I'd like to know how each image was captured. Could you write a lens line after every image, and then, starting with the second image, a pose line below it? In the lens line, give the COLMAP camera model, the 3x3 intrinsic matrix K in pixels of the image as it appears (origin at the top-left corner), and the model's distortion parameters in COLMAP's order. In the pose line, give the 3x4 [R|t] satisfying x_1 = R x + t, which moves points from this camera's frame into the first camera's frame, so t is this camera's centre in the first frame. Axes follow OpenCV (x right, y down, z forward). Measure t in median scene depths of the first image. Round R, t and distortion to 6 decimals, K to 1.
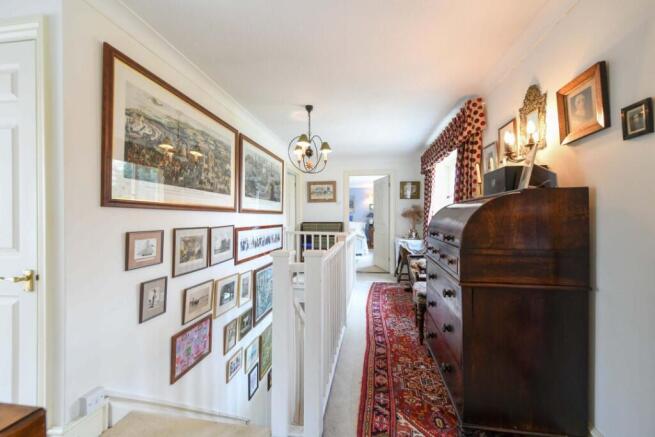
lens RADIAL K [[263.9, 0, 329.0], [0, 263.9, 210.1], [0, 0, 1]] dist [0.032285, -0.000105]
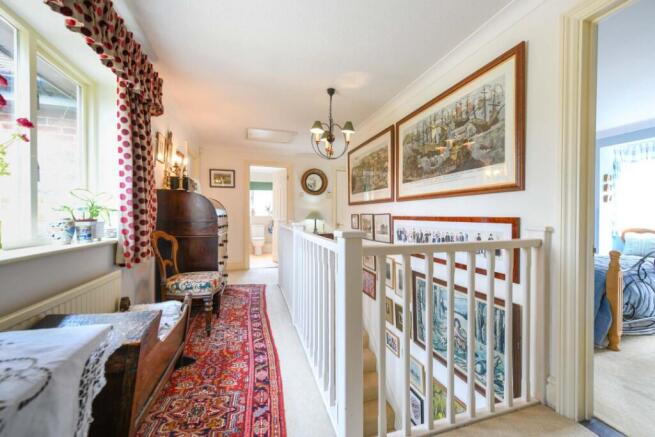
lens RADIAL K [[263.9, 0, 329.0], [0, 263.9, 210.1], [0, 0, 1]] dist [0.032285, -0.000105]
pose [[-0.902836, -0.010495, -0.429856, 0.350132], [0.009235, 0.998998, -0.043787, 0.088443], [0.429885, -0.043503, -0.901835, 1.897369]]
